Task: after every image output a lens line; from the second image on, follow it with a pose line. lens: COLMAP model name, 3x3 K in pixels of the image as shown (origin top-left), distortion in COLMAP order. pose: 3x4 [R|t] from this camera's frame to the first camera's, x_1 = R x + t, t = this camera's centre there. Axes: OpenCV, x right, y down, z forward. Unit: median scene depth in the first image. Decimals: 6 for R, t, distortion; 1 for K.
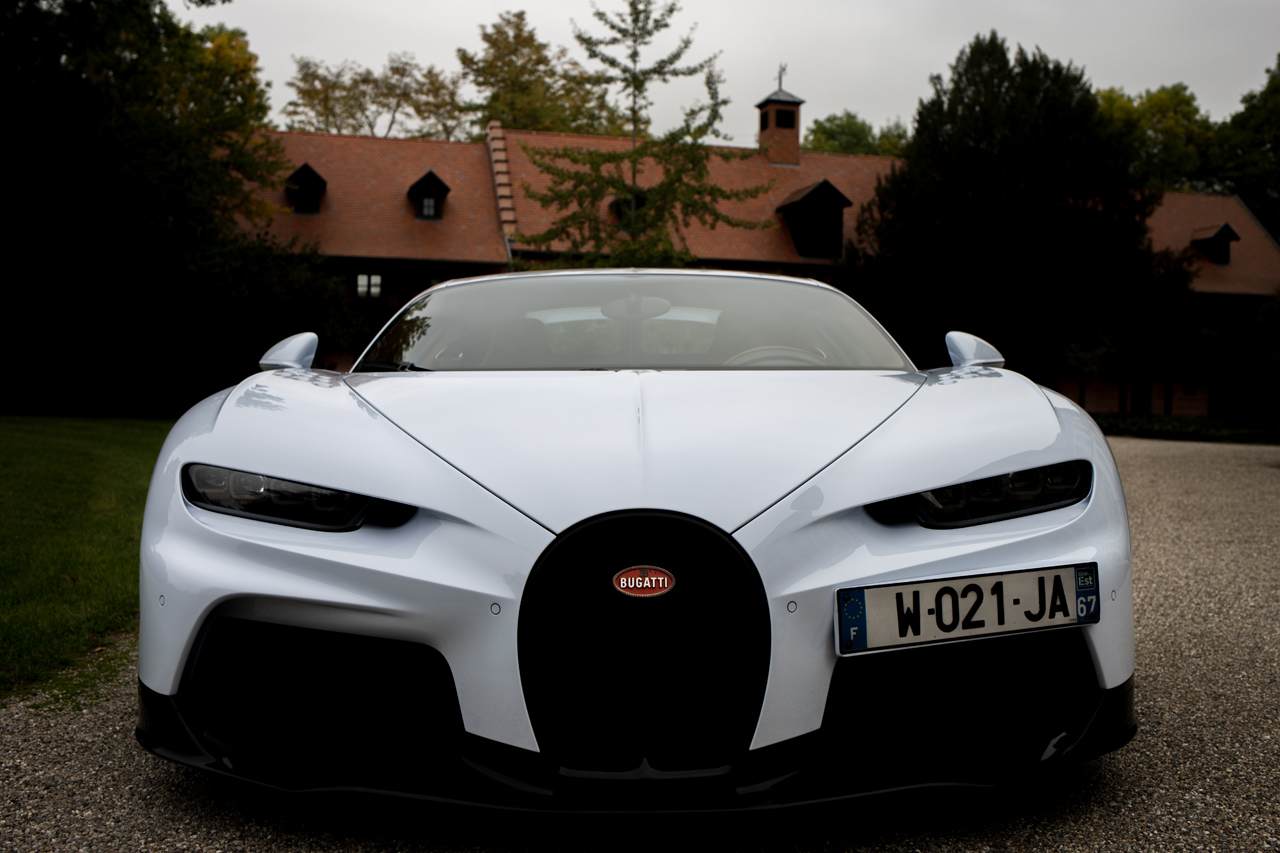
lens RADIAL K [[1246.8, 0, 644.0], [0, 1246.8, 418.3], [0, 0, 1]] dist [-0.078688, 0.000000]
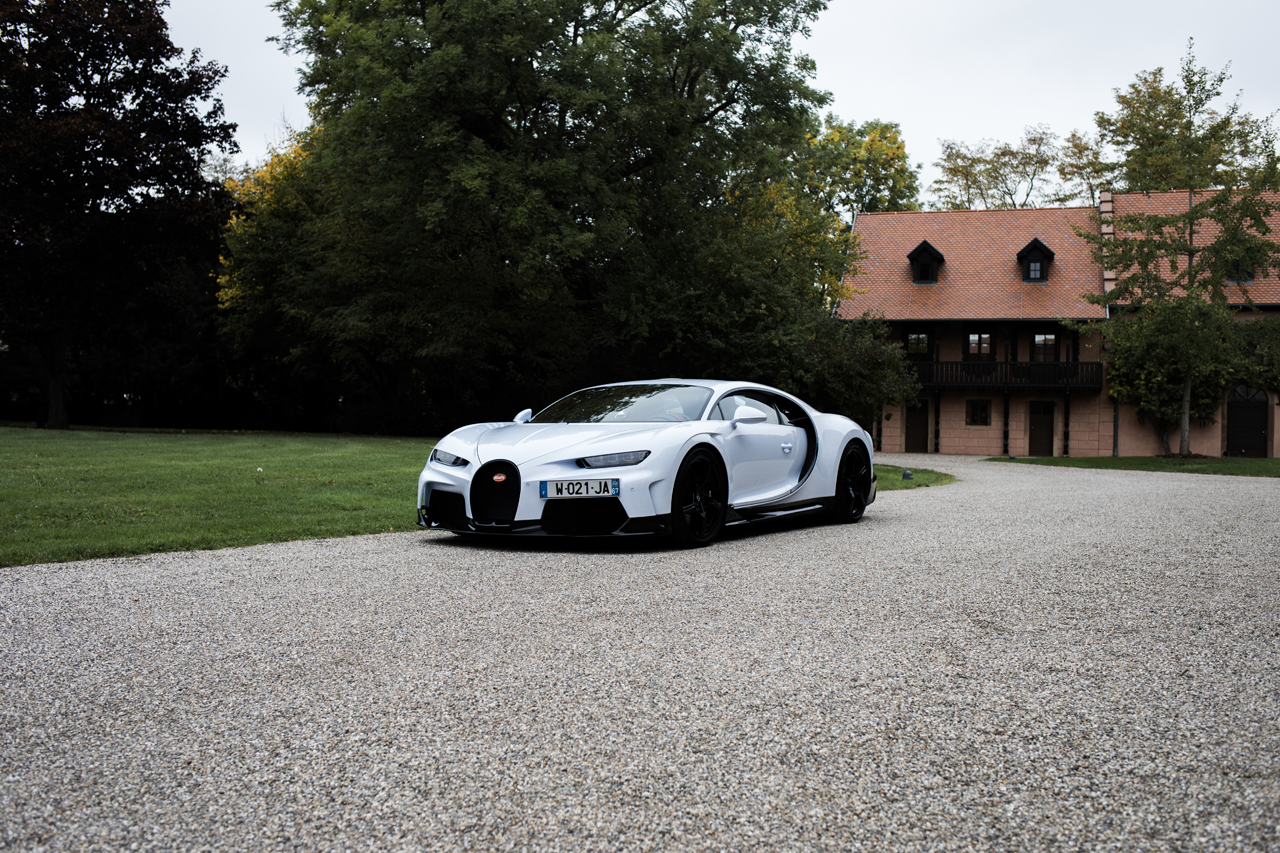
lens RADIAL K [[1246.8, 0, 636.1], [0, 1246.8, 431.9], [0, 0, 1]] dist [-0.078688, 0.000000]
pose [[0.832390, -0.000837, -0.554190, 0.112711], [-0.014021, 0.999647, -0.022570, 0.003172], [0.554014, 0.026558, 0.832084, -0.089928]]
